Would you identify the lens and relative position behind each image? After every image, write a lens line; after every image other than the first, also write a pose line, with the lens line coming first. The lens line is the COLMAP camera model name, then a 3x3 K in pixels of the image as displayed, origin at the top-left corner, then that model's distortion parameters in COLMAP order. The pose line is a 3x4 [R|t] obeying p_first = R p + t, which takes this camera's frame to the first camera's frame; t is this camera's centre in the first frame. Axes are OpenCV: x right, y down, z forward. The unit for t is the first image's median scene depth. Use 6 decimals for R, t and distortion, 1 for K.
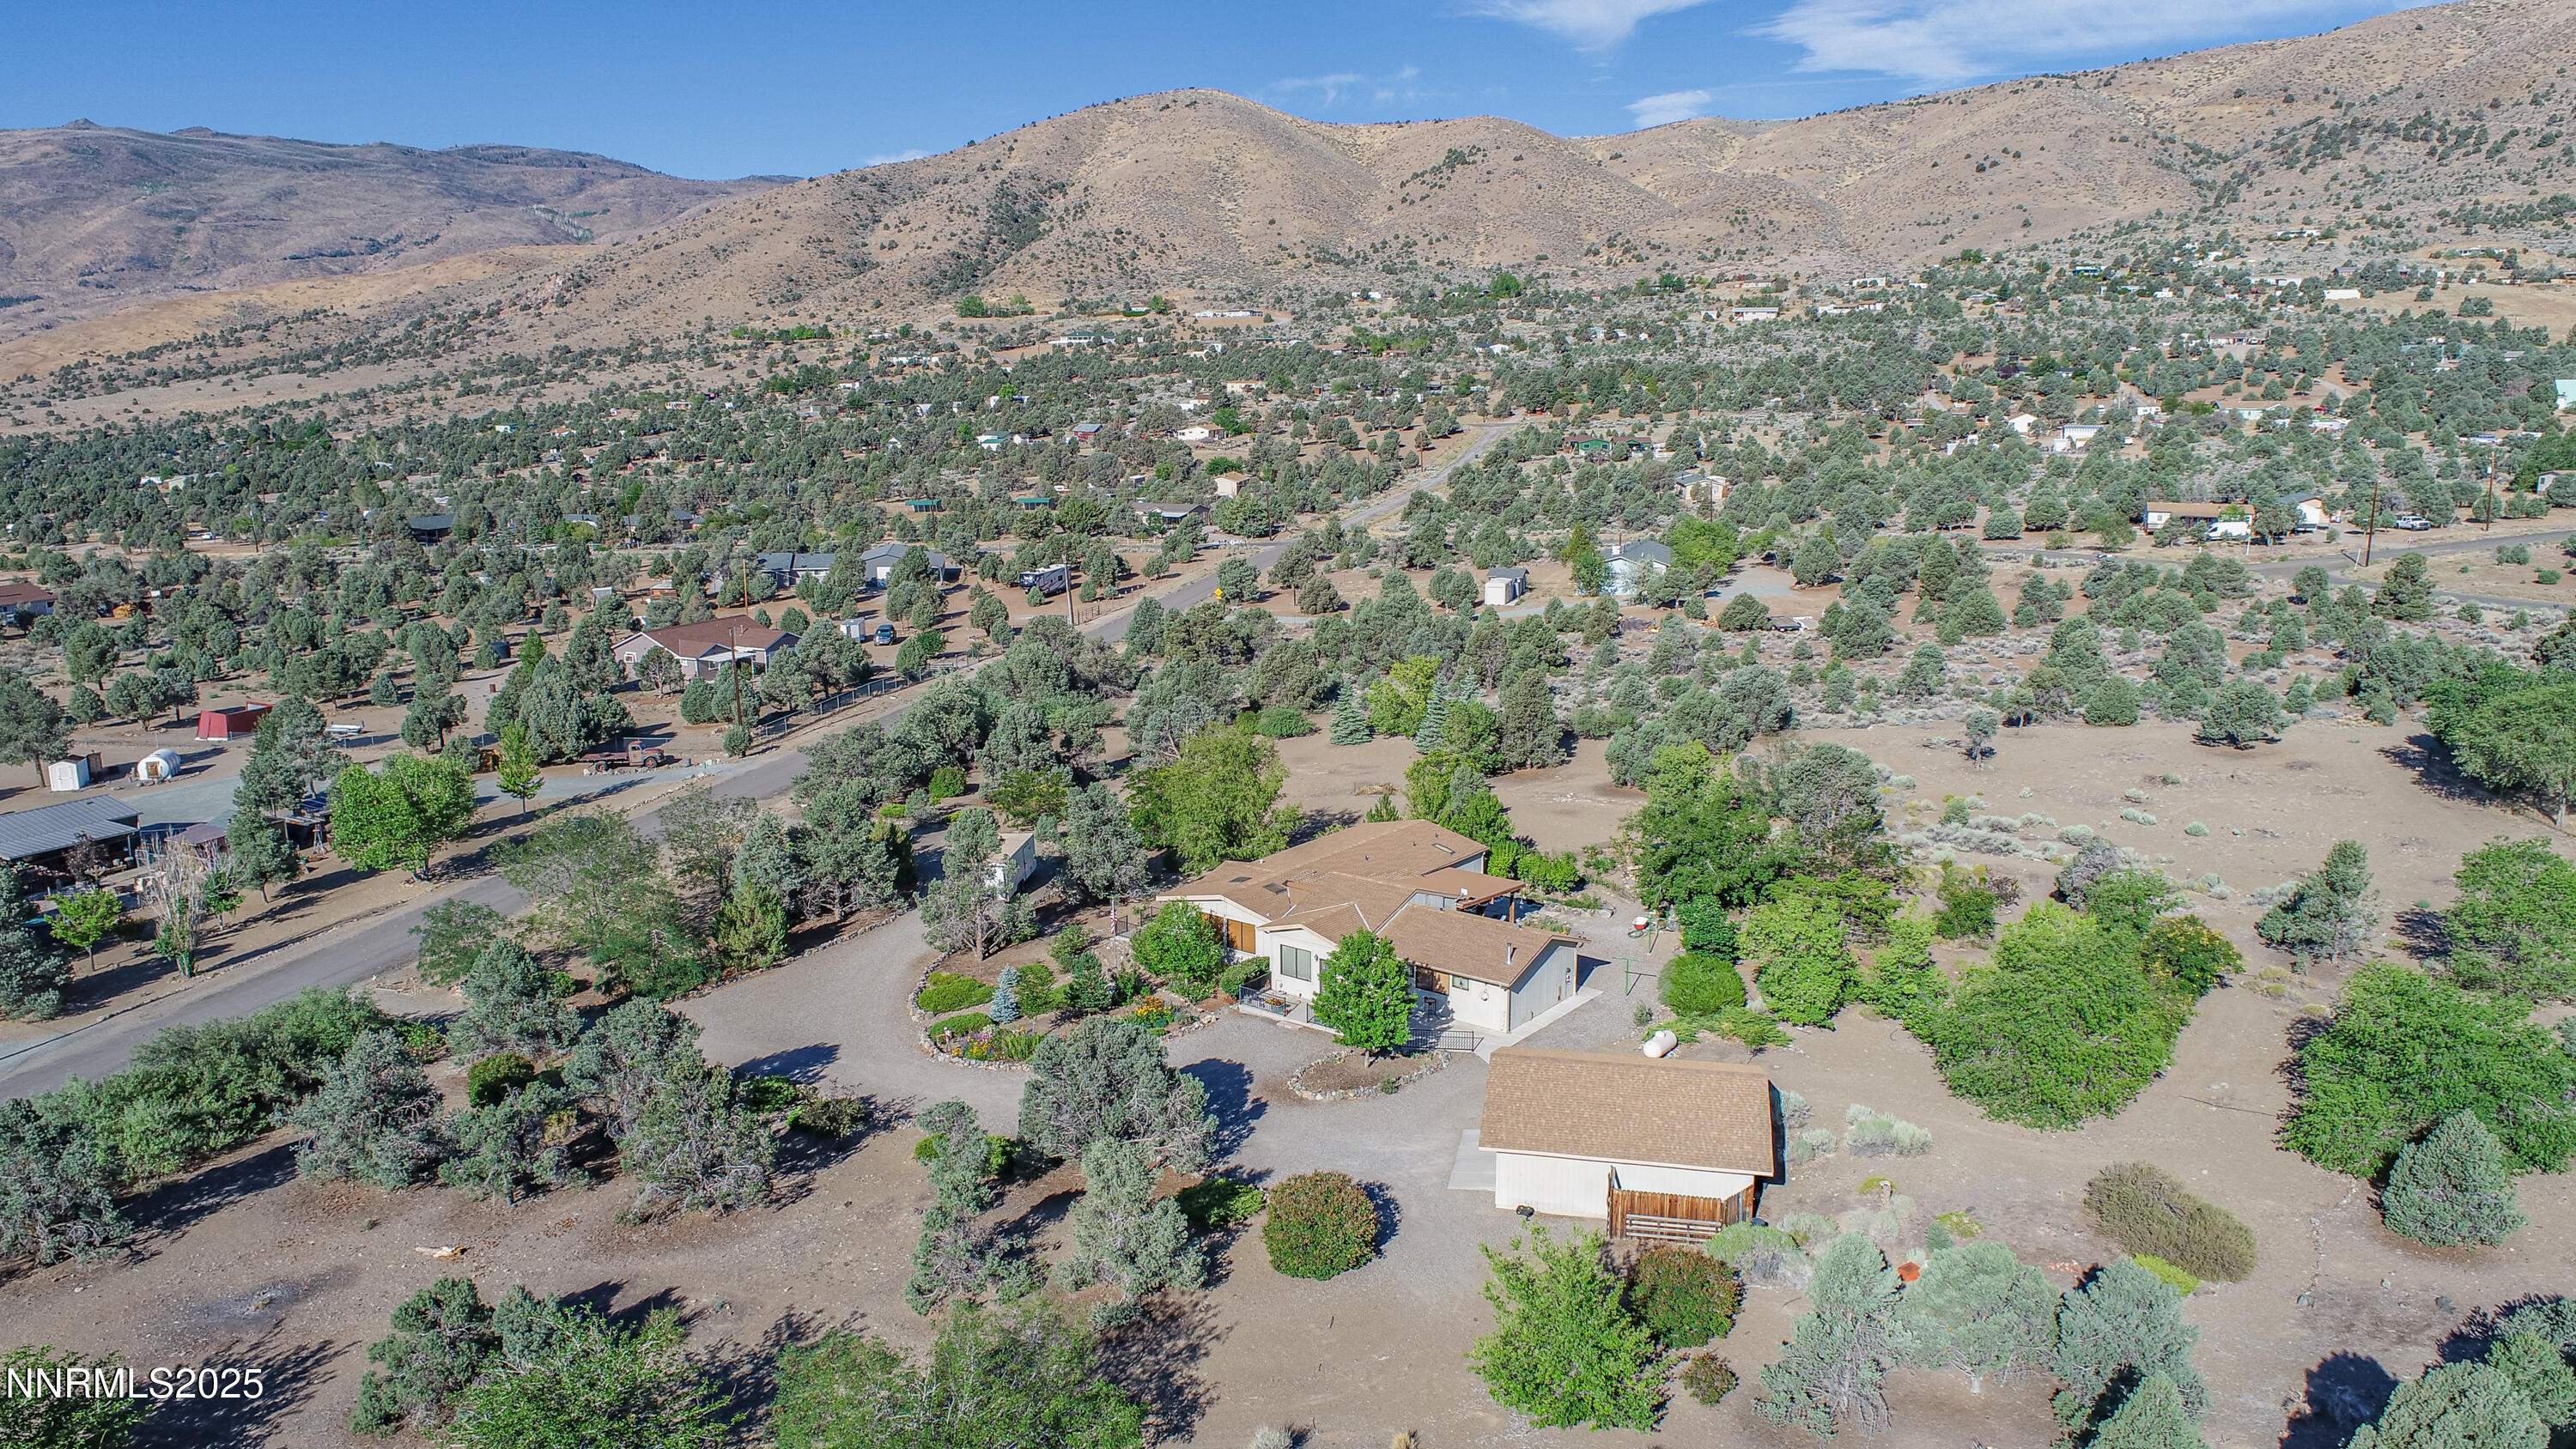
lens RADIAL K [[1758.6, 0, 1288.8], [0, 1758.6, 731.0], [0, 0, 1]] dist [-0.014432, 0.007857]
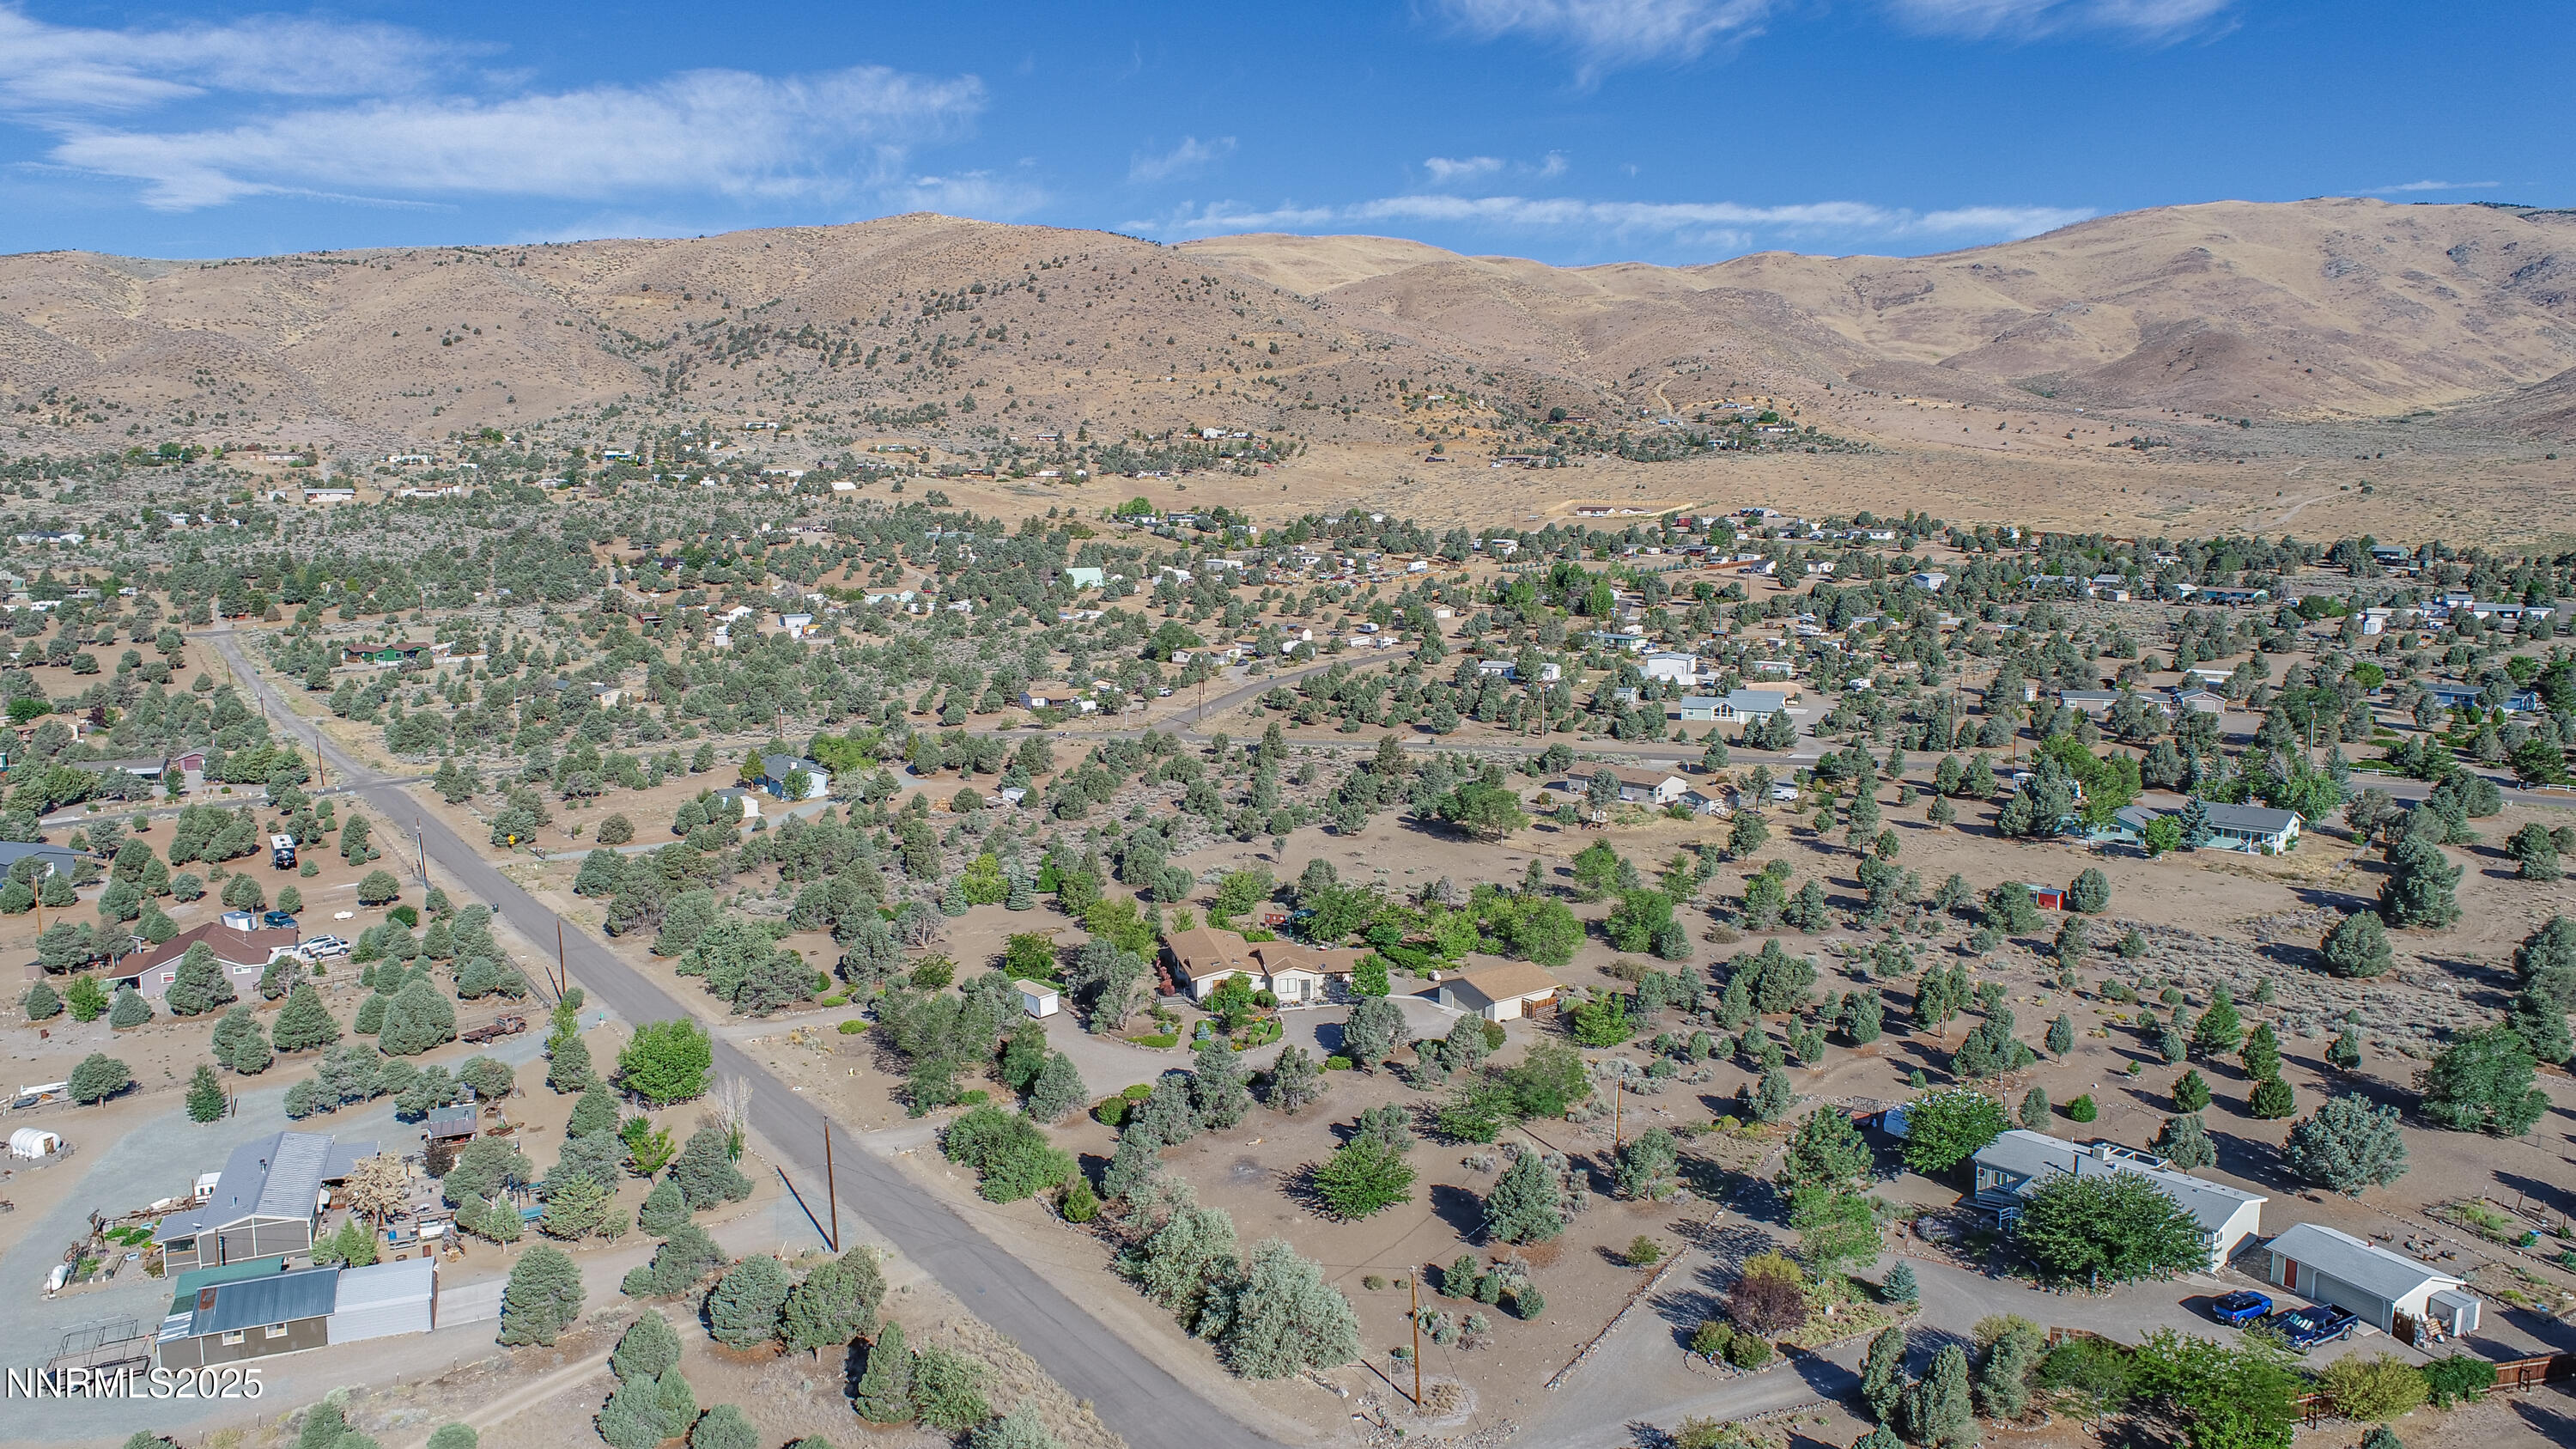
lens RADIAL K [[1759.1, 0, 1288.8], [0, 1759.1, 731.0], [0, 0, 1]] dist [-0.014432, 0.007857]
pose [[0.635423, -0.101113, 0.765516, -0.135447], [0.155368, 0.987855, 0.001515, -0.015651], [-0.756372, 0.117974, 0.643416, -0.039779]]
